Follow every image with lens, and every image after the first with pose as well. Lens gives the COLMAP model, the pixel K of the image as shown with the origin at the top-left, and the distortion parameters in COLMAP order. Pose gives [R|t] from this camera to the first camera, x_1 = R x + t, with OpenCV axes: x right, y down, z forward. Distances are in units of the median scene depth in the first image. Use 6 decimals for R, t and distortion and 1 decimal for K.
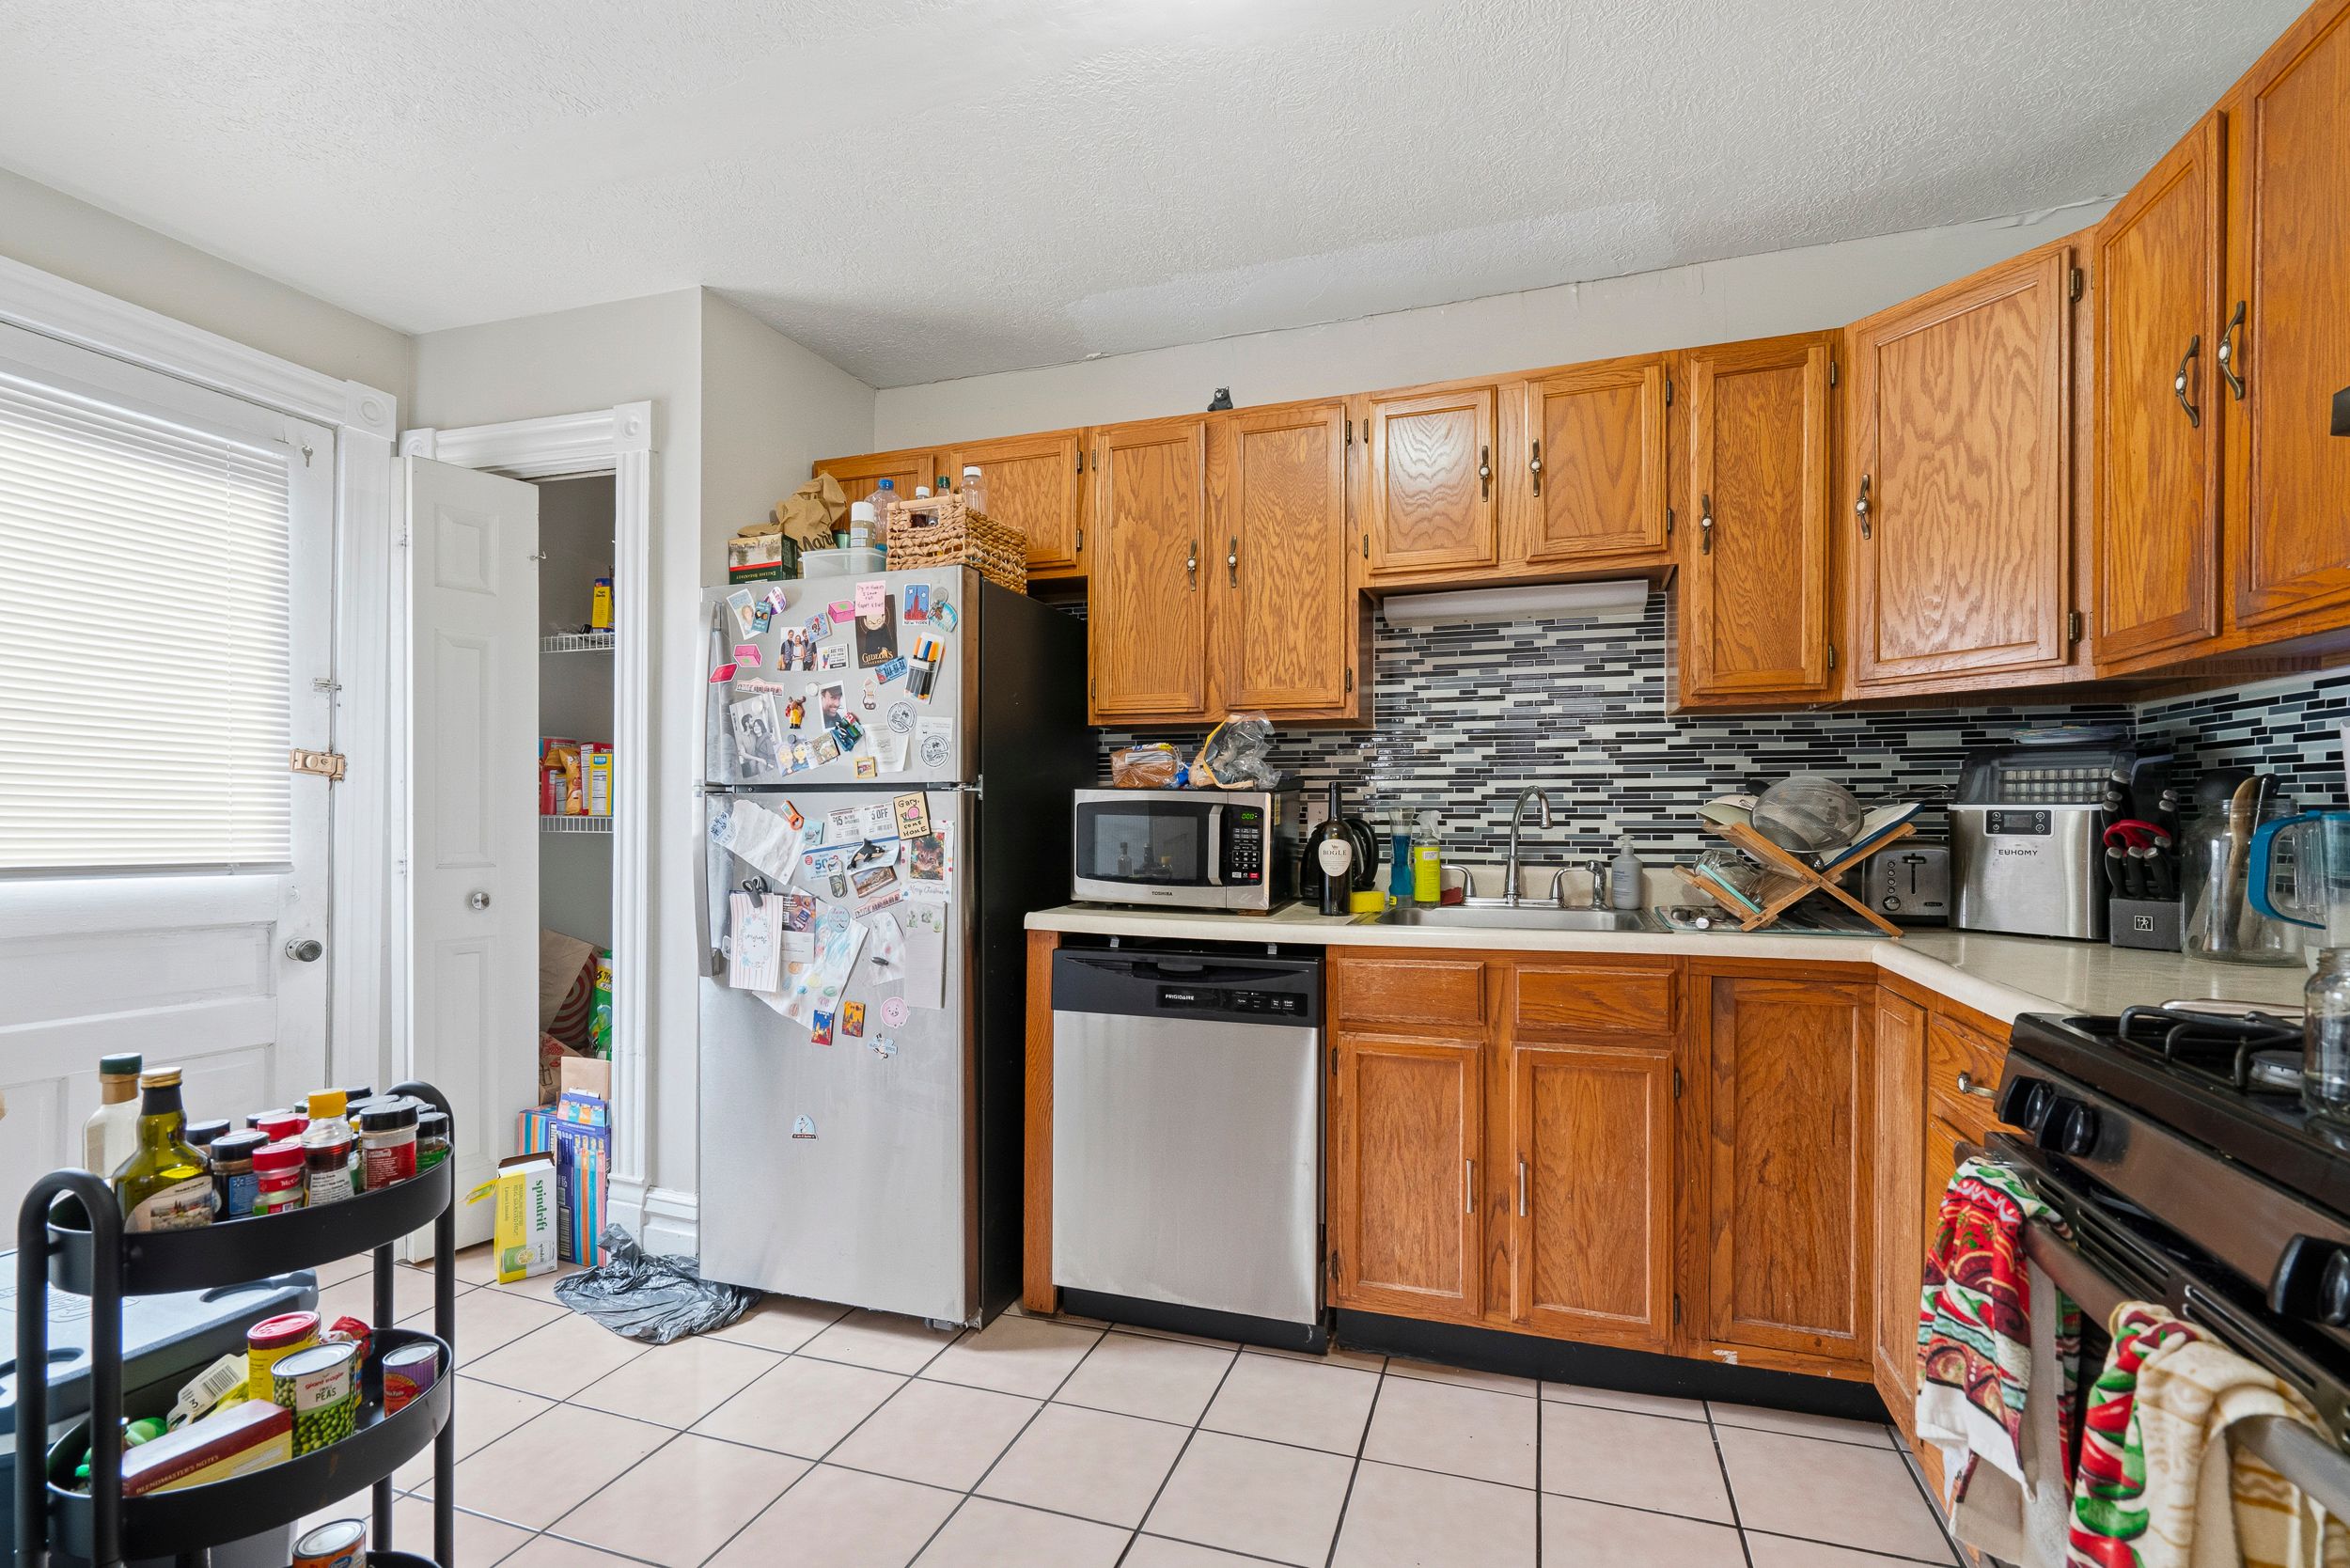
lens RADIAL K [[1070.7, 0, 1181.6], [0, 1070.7, 828.5], [0, 0, 1]] dist [-0.006695, 0.003162]
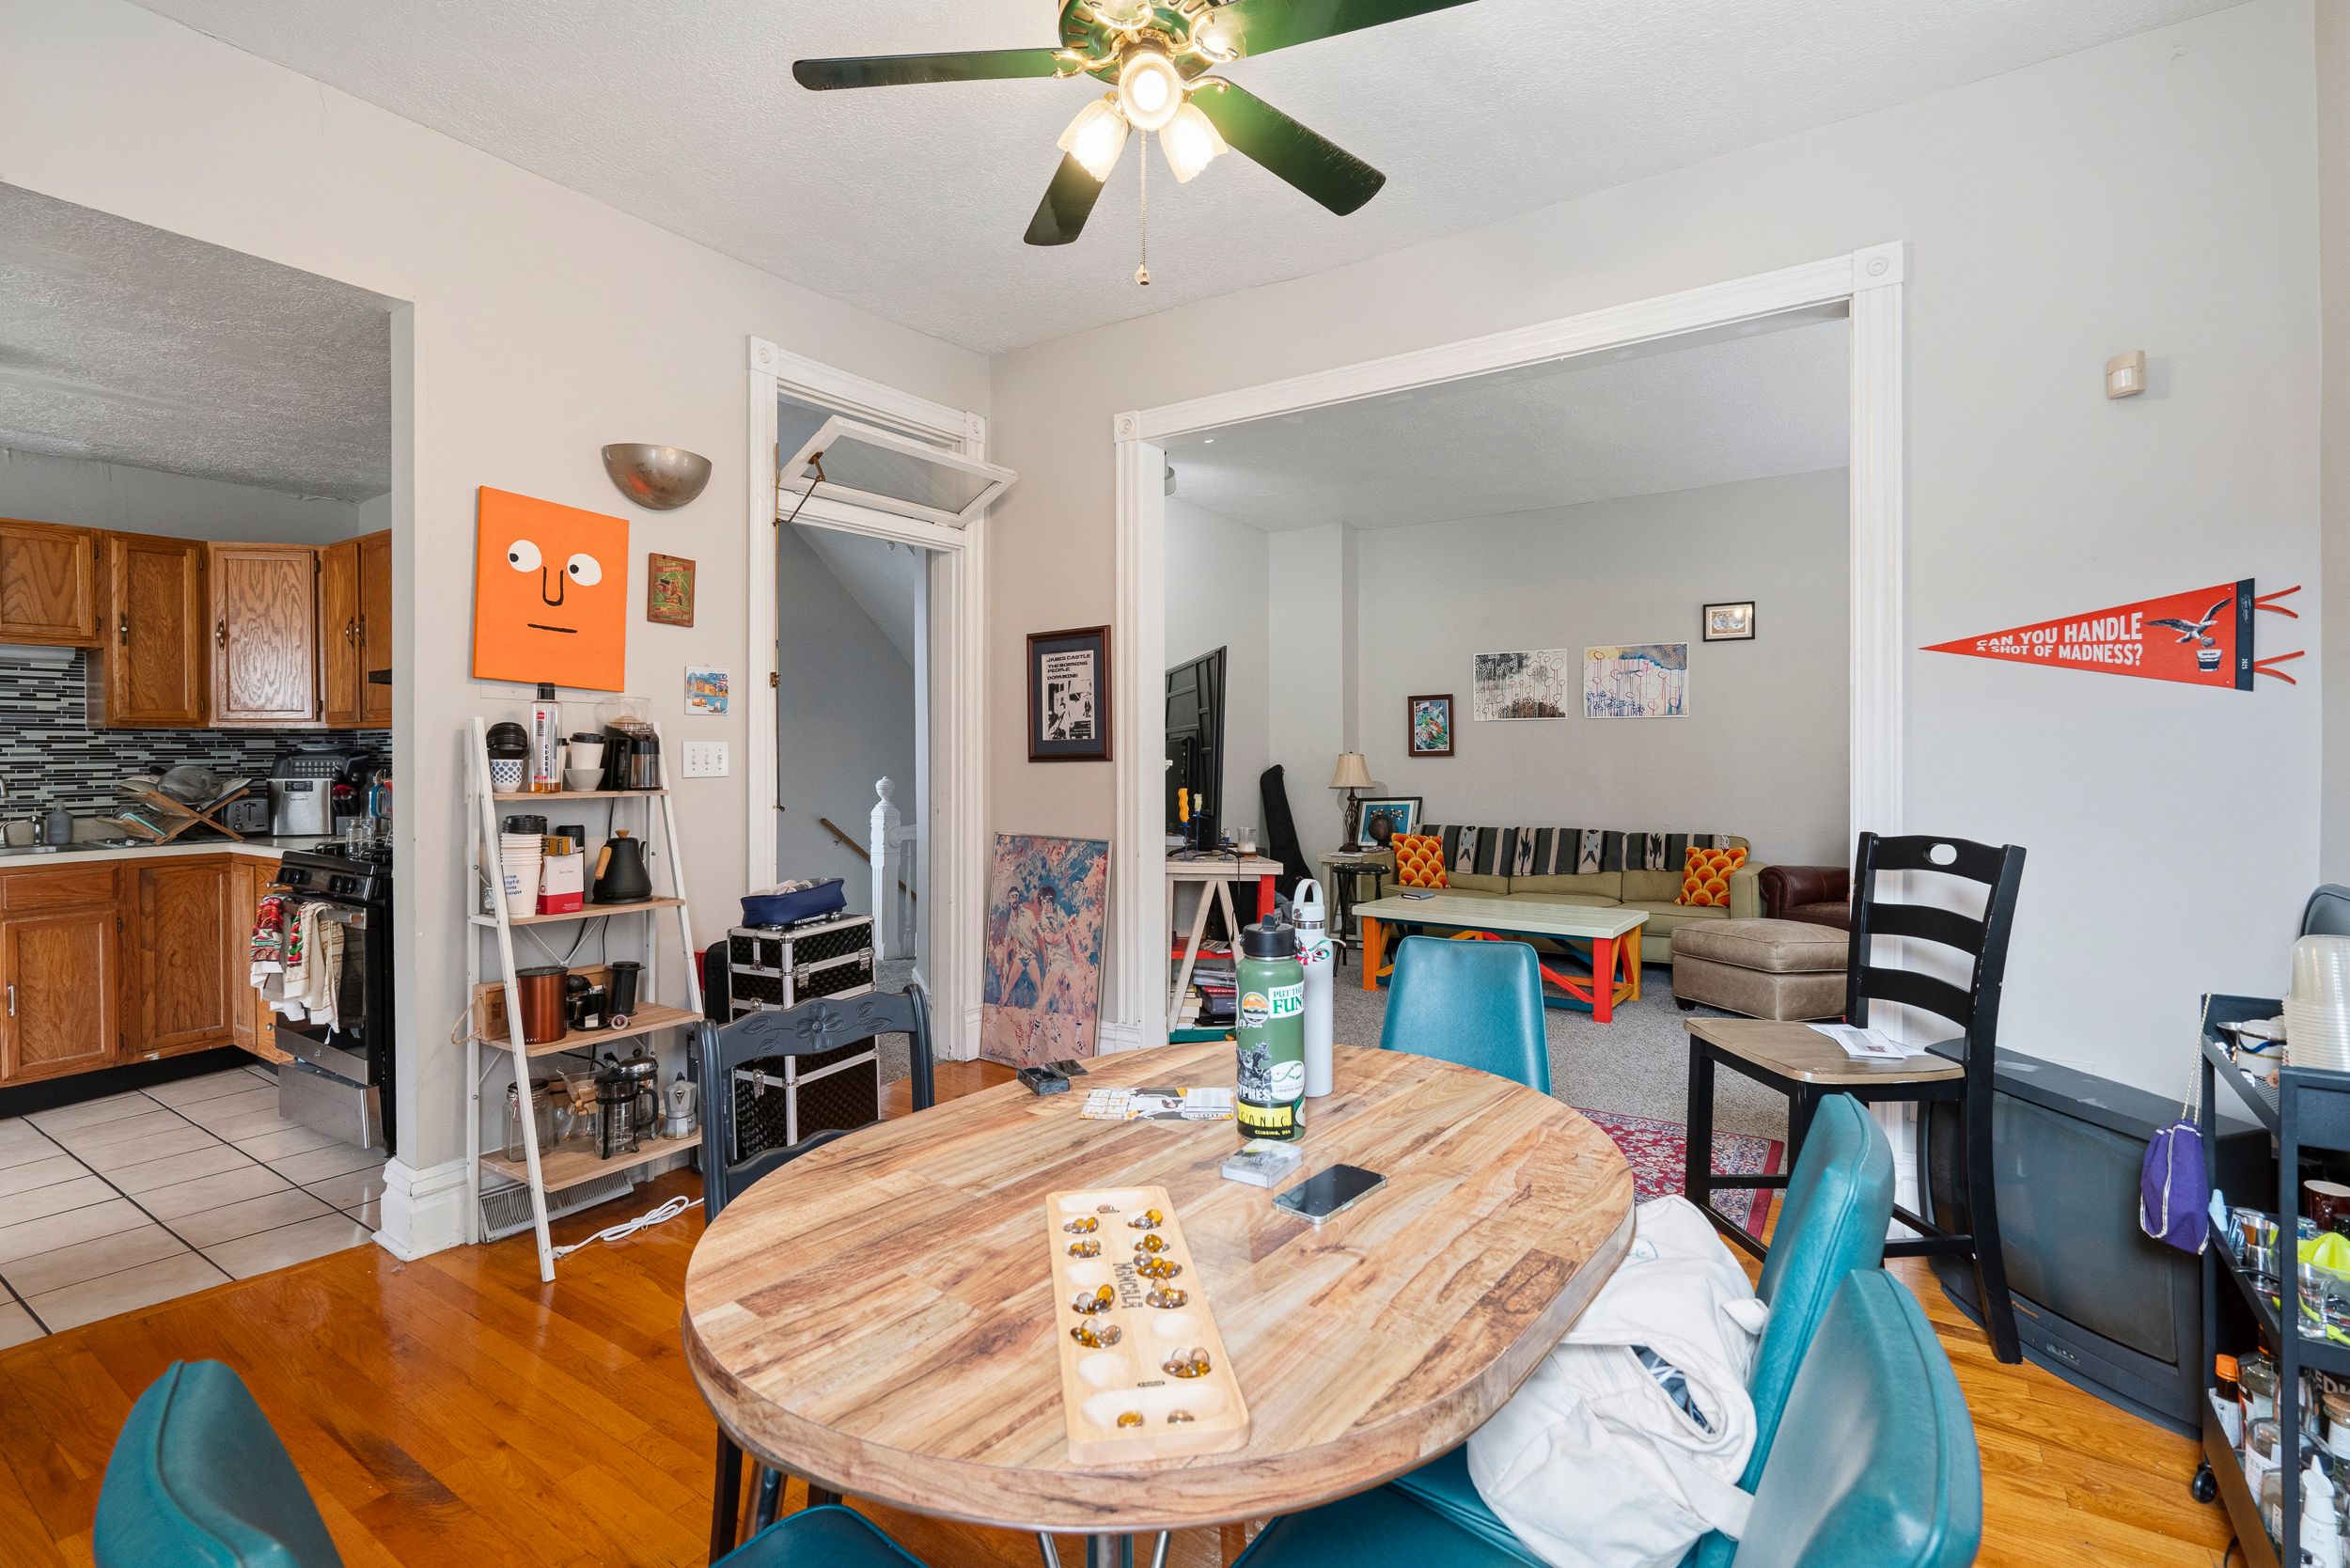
lens RADIAL K [[1070.7, 0, 1172.0], [0, 1070.7, 753.2], [0, 0, 1]] dist [-0.006695, 0.003162]
pose [[0.260980, -0.002440, 0.965341, -0.896261], [0.022243, 0.999747, -0.003486, -0.026171], [-0.965088, 0.022381, 0.260968, -1.344711]]
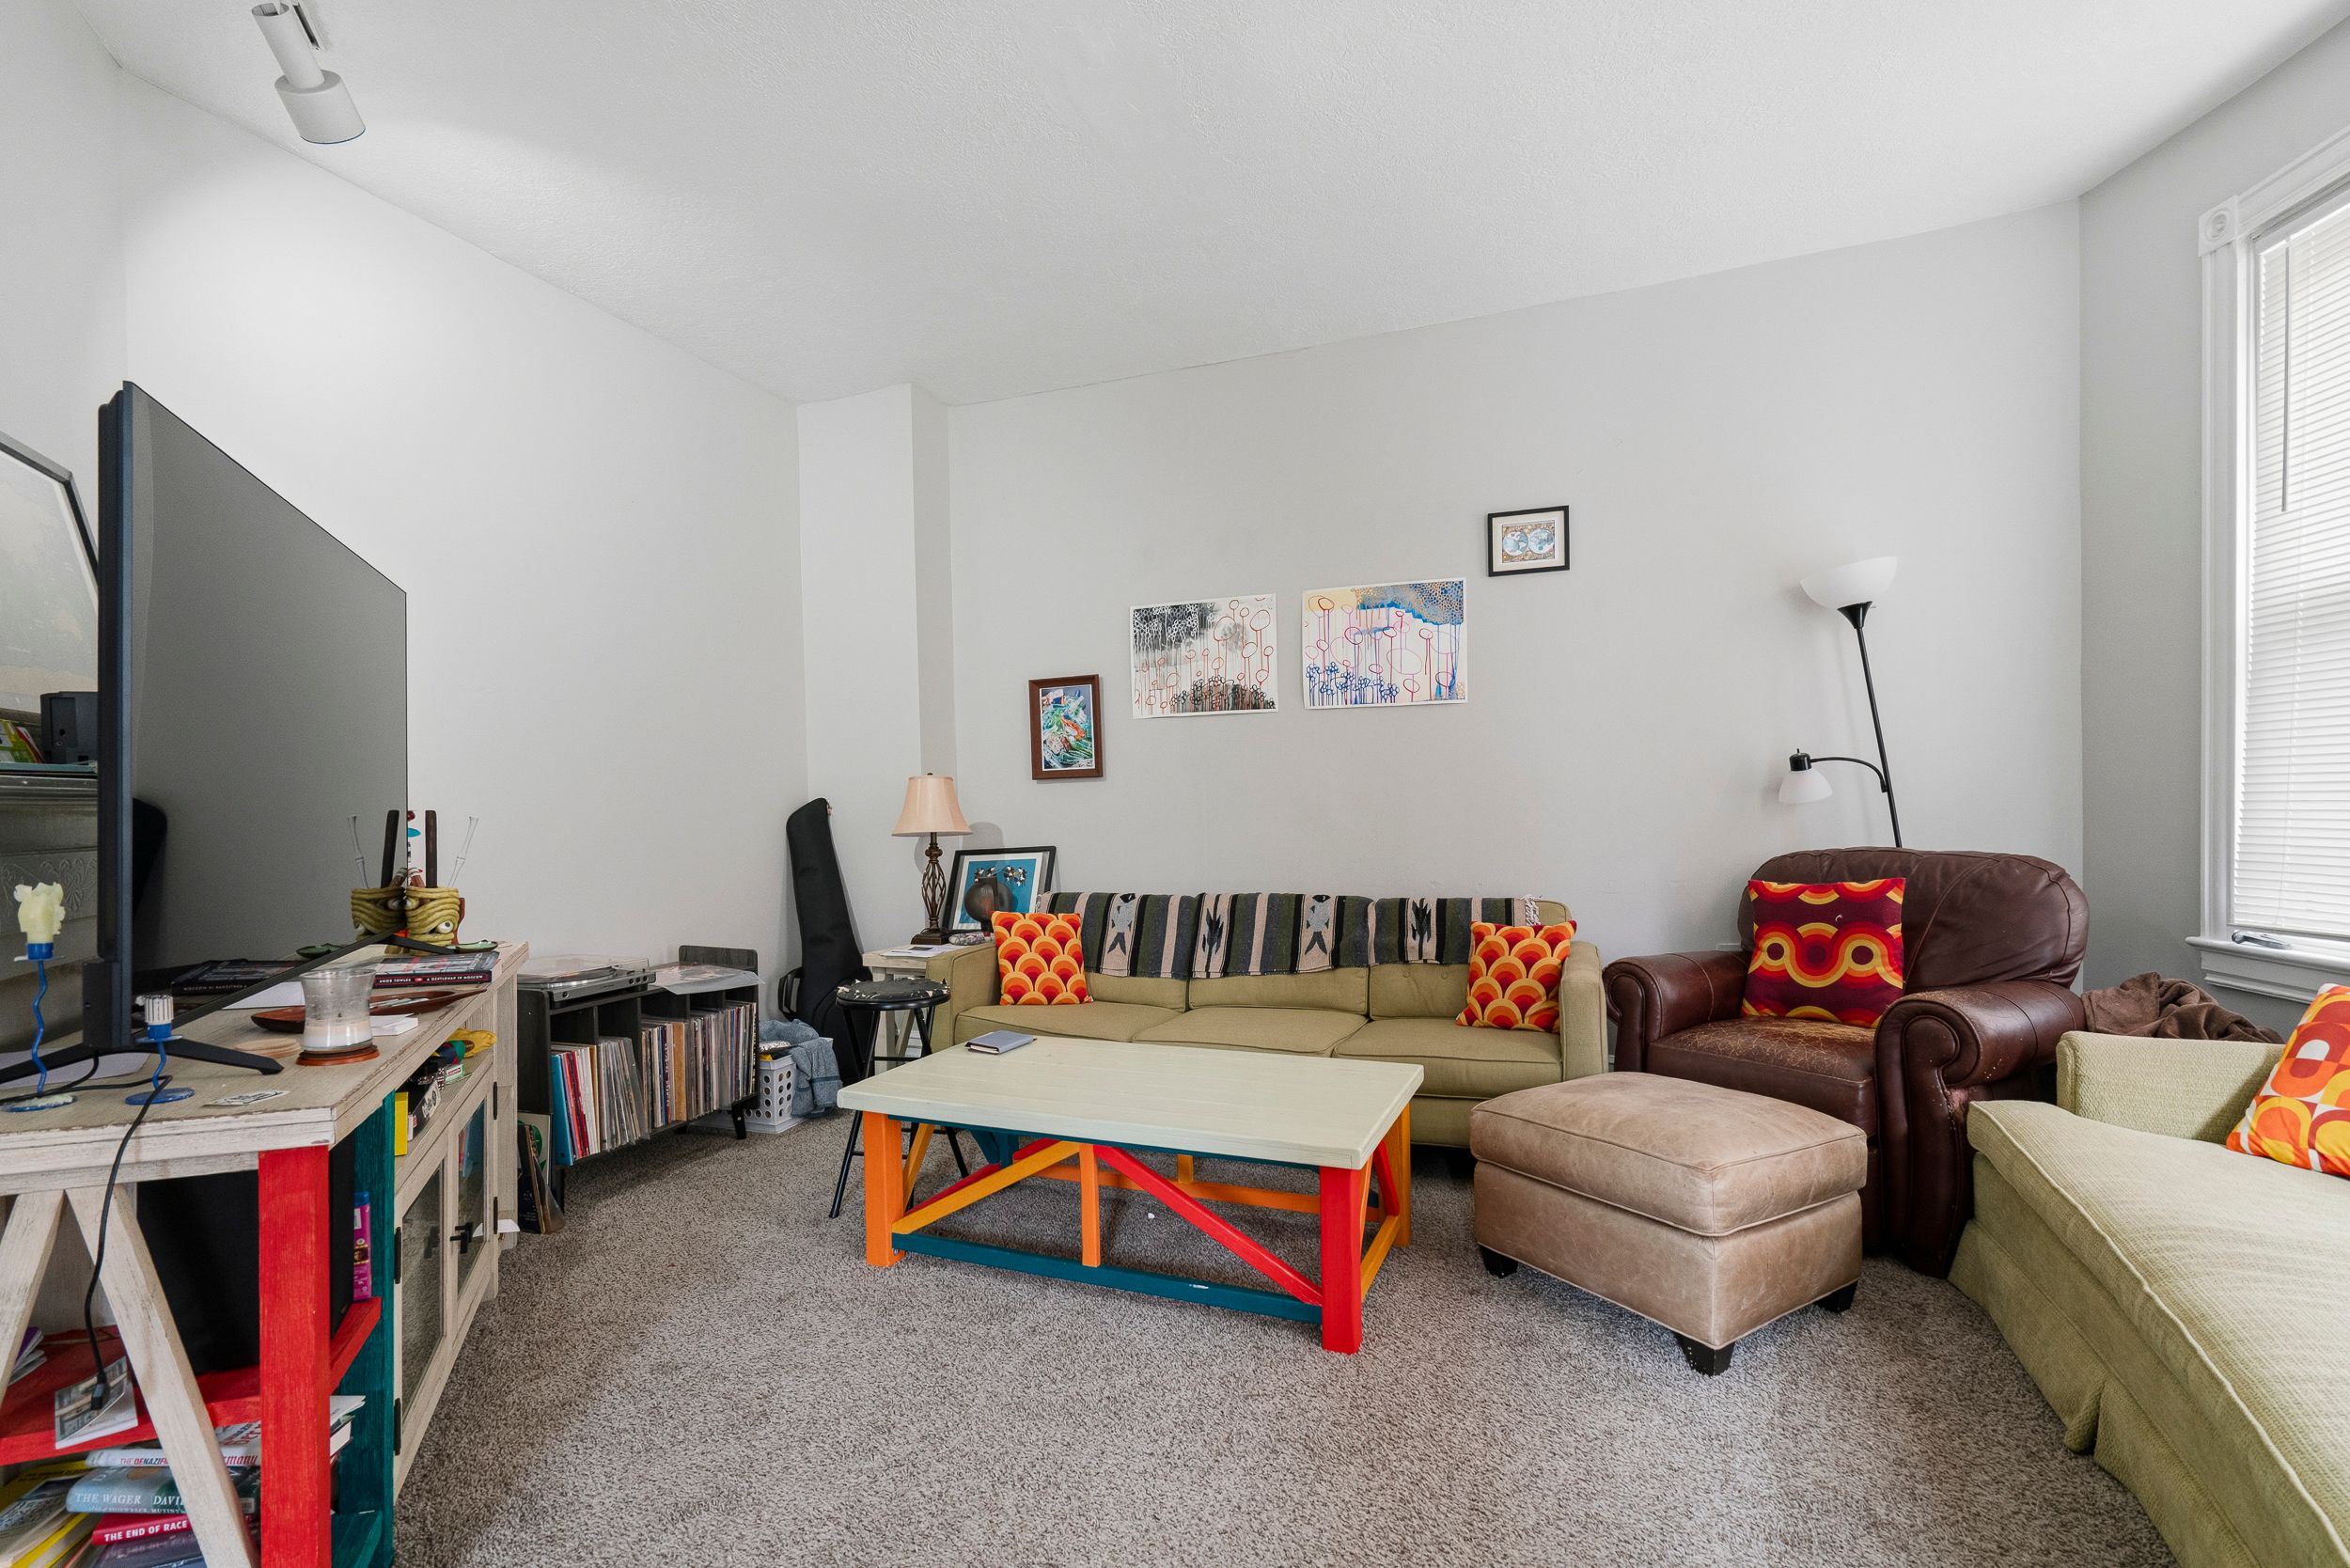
lens RADIAL K [[1070.7, 0, 1171.5], [0, 1070.7, 821.1], [0, 0, 1]] dist [-0.006695, 0.003162]
pose [[0.033930, -0.030738, 0.998951, 0.597277], [0.042413, 0.998671, 0.029289, 0.021027], [-0.998524, 0.041375, 0.035188, -1.525207]]
